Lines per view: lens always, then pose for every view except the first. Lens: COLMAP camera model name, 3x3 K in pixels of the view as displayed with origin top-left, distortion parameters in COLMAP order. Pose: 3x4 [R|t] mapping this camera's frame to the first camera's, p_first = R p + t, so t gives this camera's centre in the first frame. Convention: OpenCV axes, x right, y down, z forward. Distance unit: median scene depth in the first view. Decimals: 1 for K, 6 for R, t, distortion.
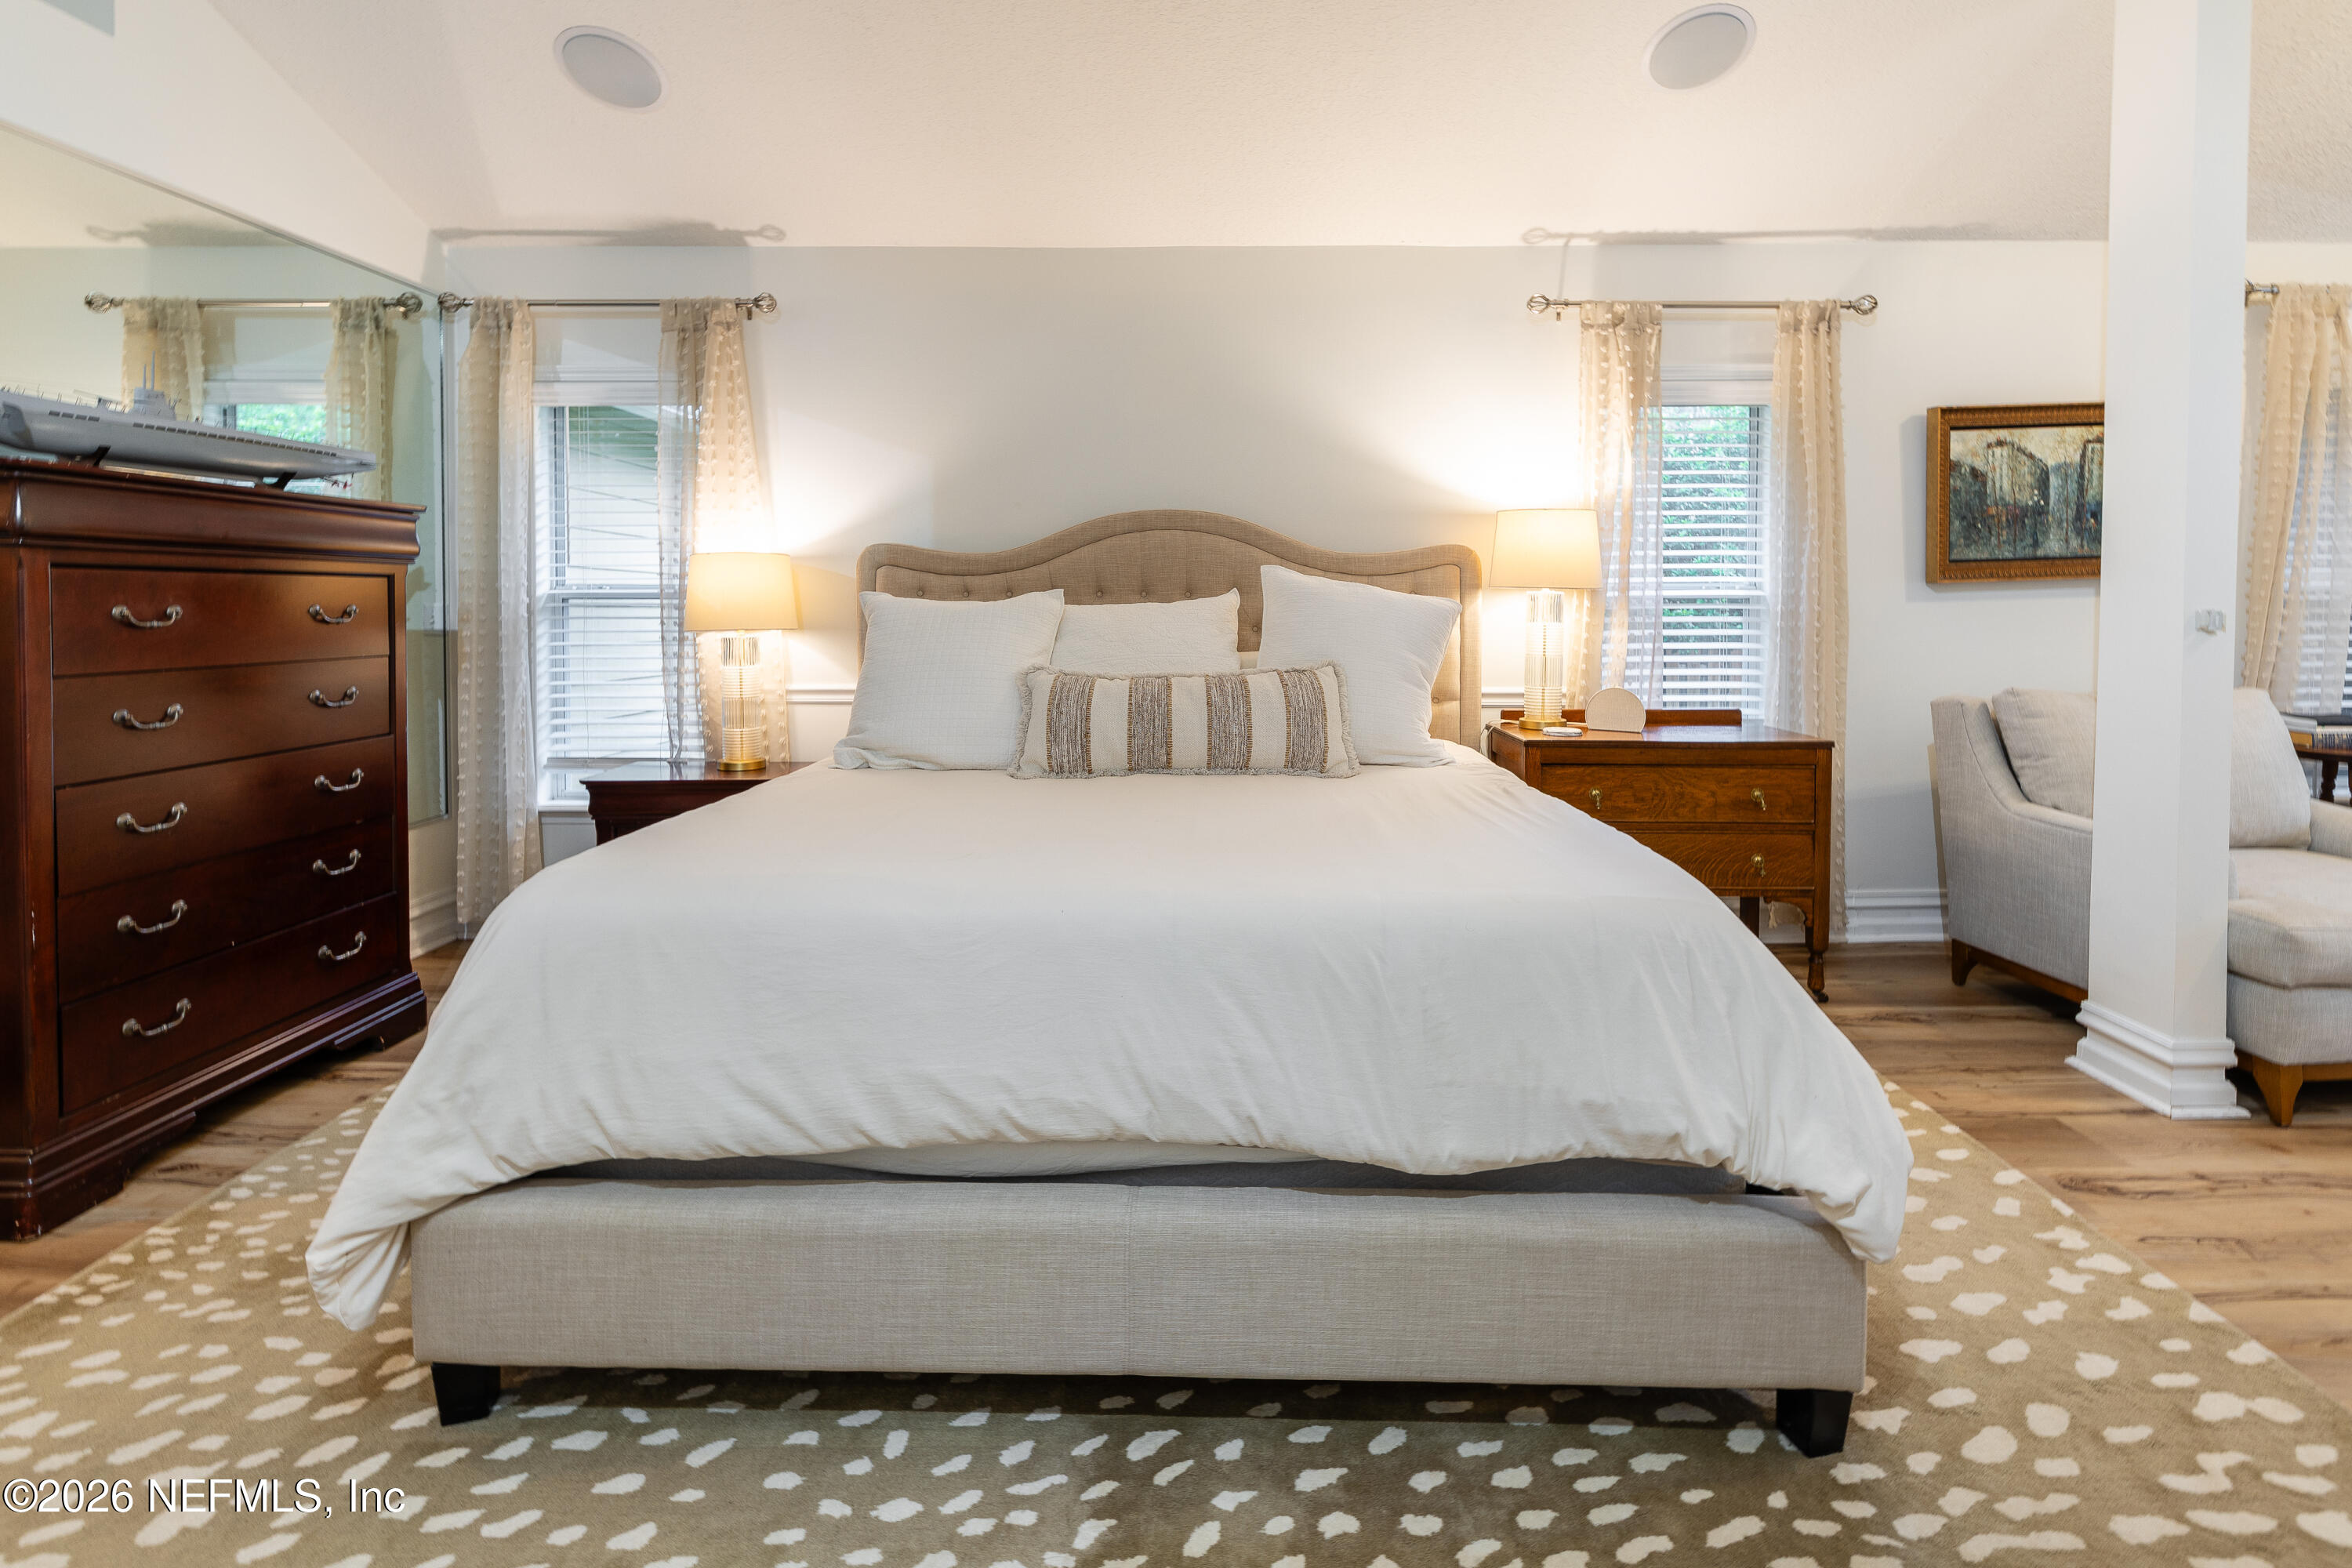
lens RADIAL K [[1058.2, 0, 1187.8], [0, 1058.2, 625.1], [0, 0, 1]] dist [-0.003200, 0.001266]
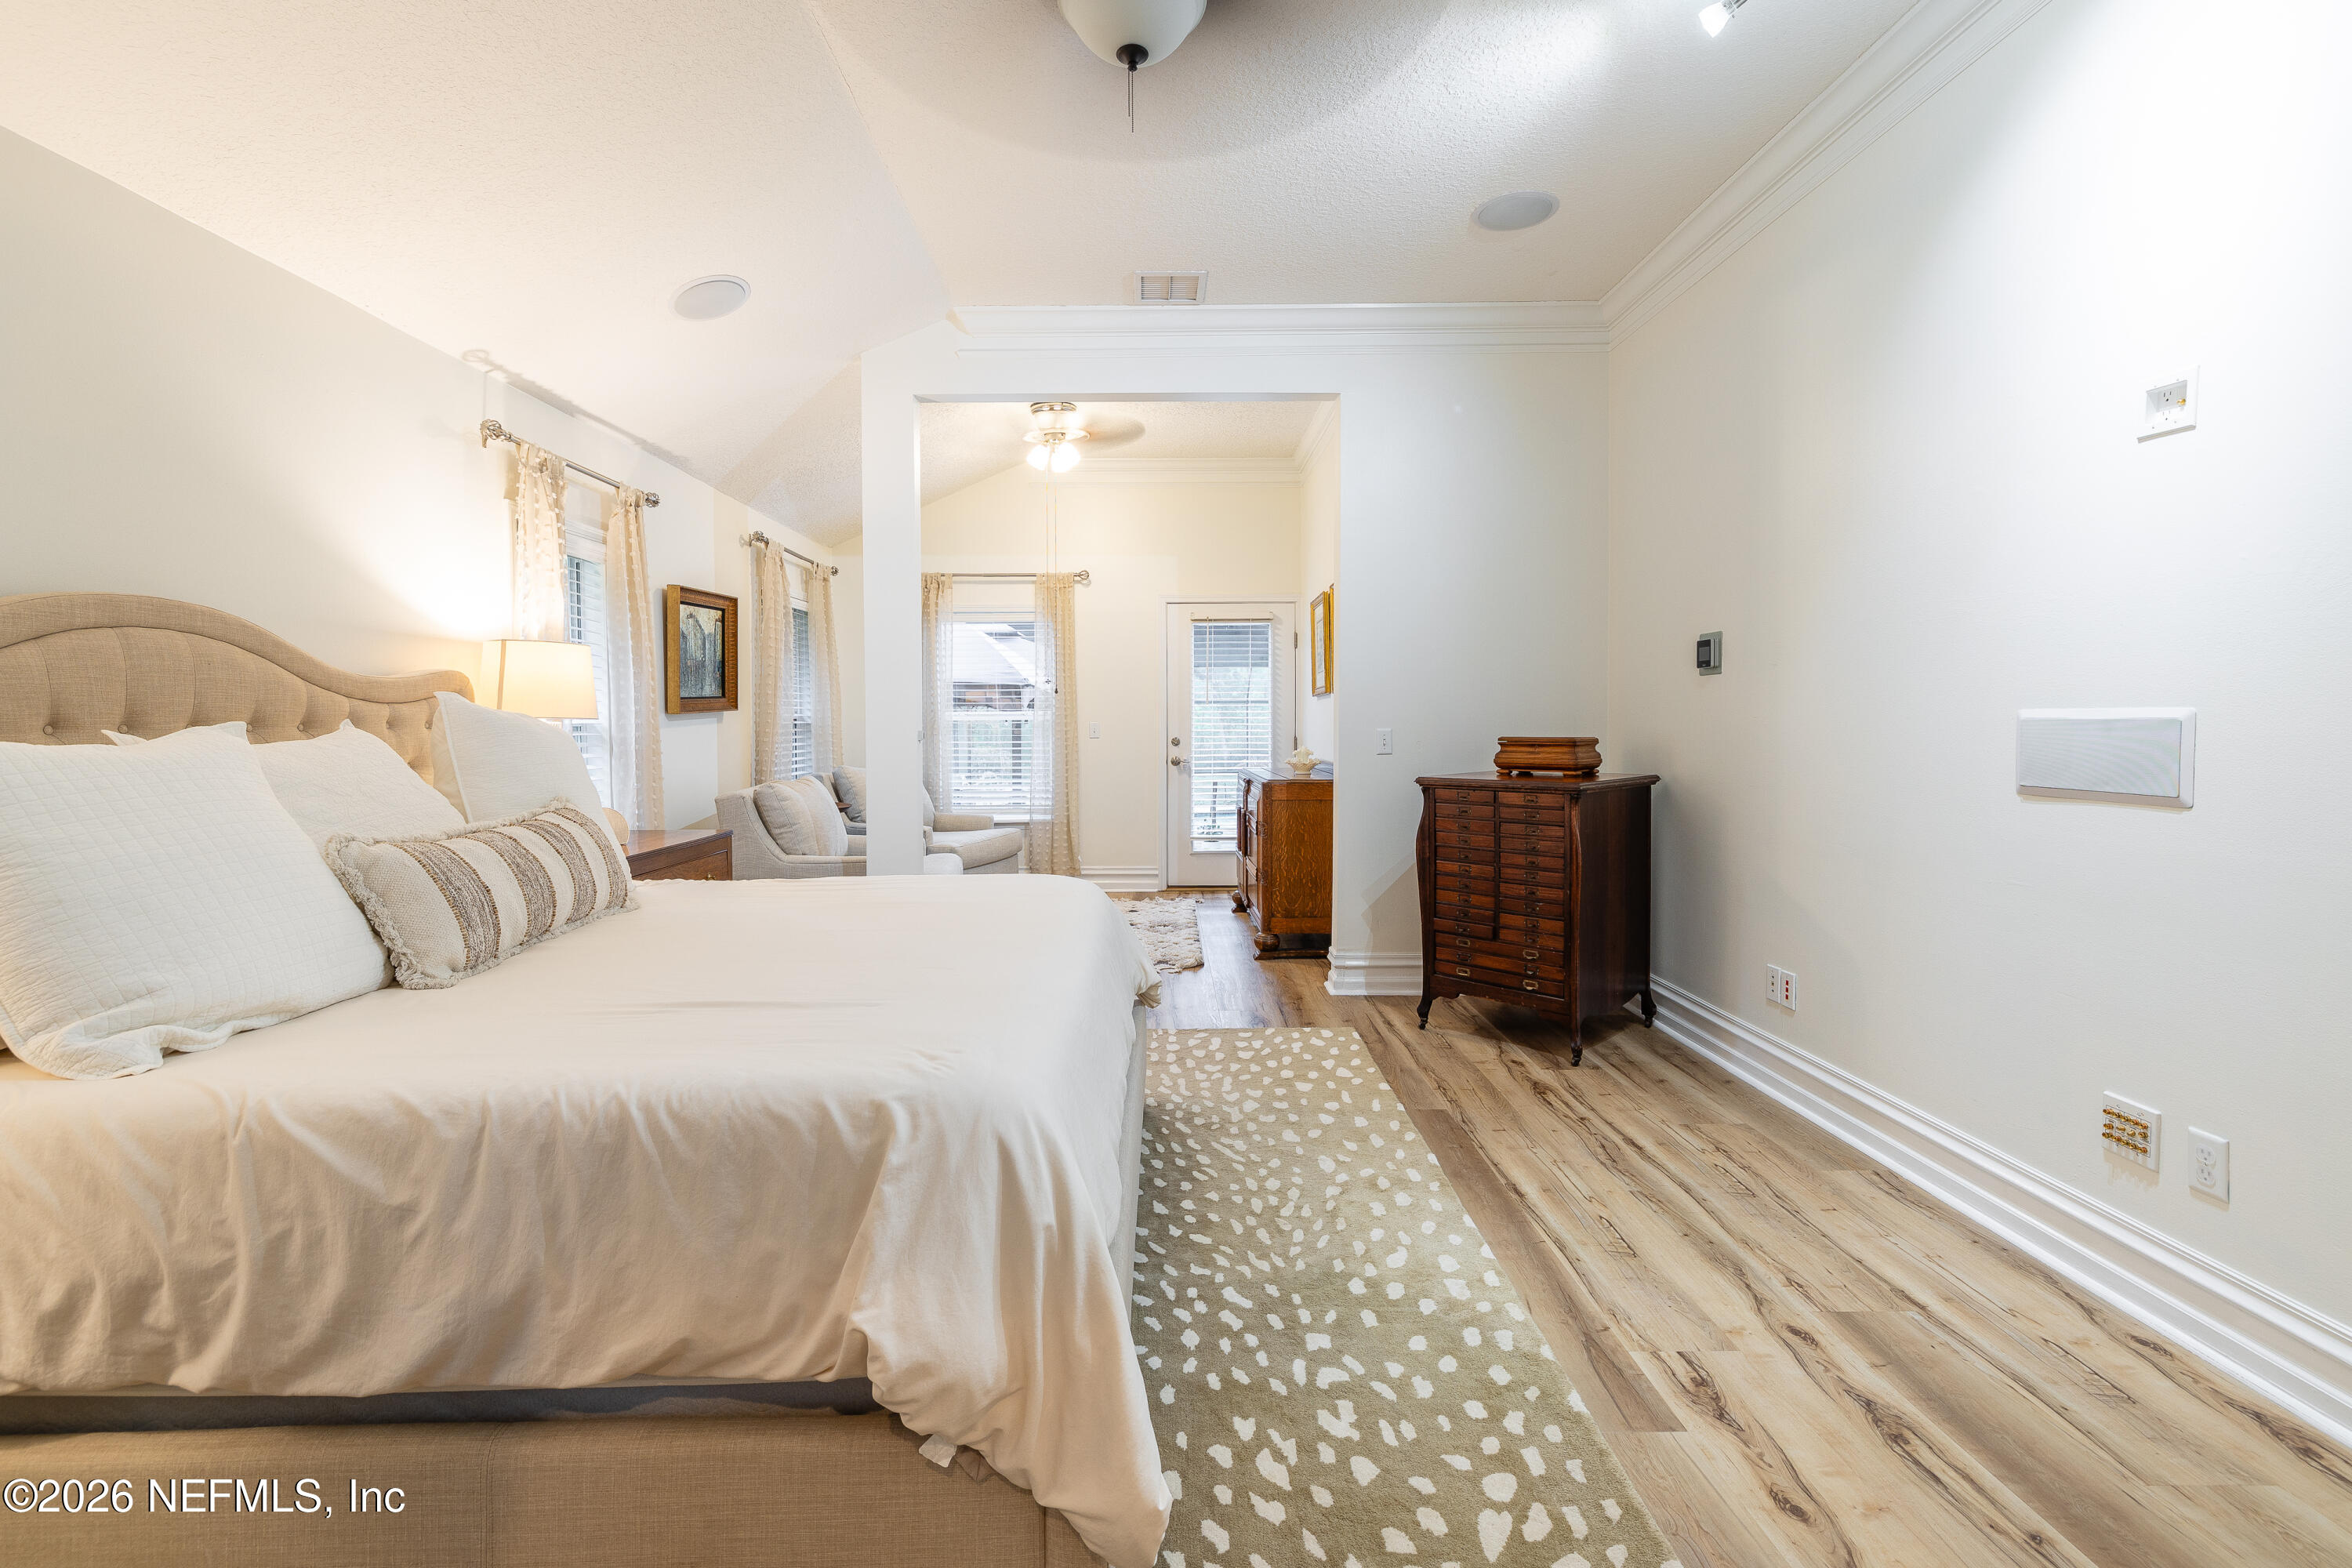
lens RADIAL K [[1058.2, 0, 1167.8], [0, 1058.2, 755.8], [0, 0, 1]] dist [-0.003200, 0.001266]
pose [[-0.023733, -0.036152, 0.999064, -0.759331], [0.030514, 0.998854, 0.036869, -0.019691], [-0.999253, 0.031360, -0.022603, 0.452705]]
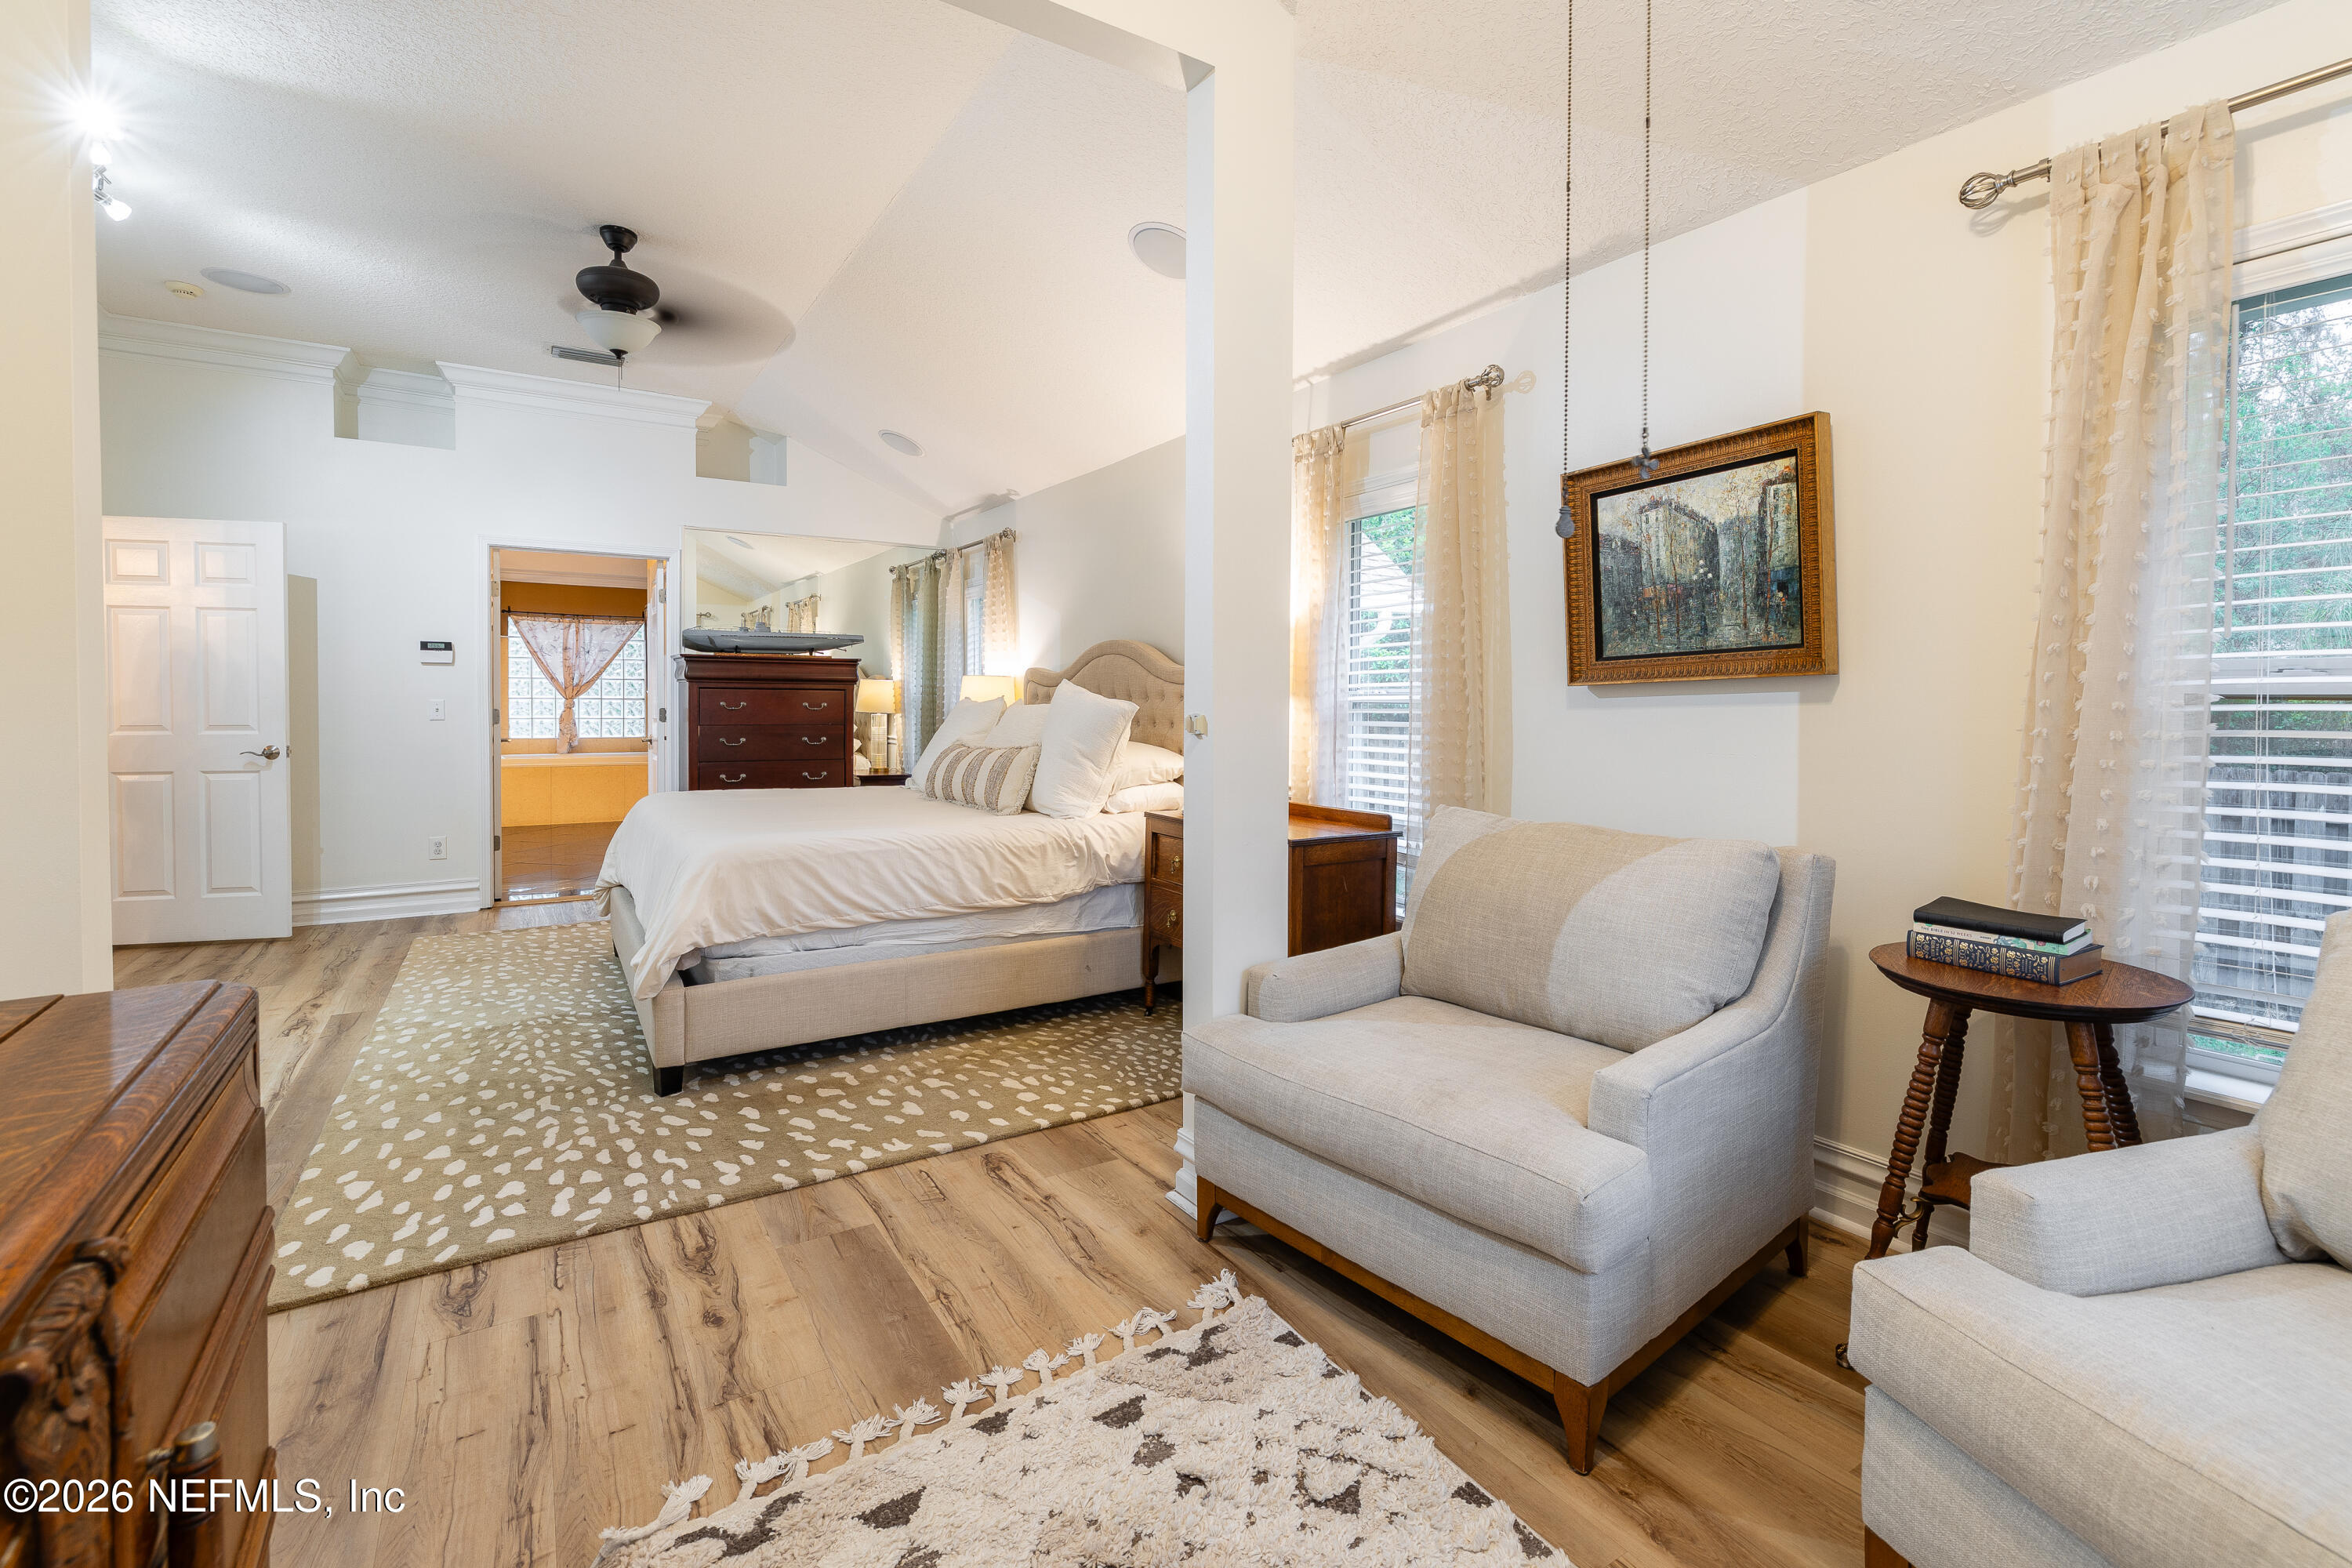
lens RADIAL K [[1058.2, 0, 1192.4], [0, 1058.2, 720.6], [0, 0, 1]] dist [-0.003200, 0.001266]
pose [[0.545377, 0.019691, -0.837960, 1.401642], [-0.024863, 0.999664, 0.007309, -0.012540], [0.837822, 0.016848, 0.545683, 0.336308]]
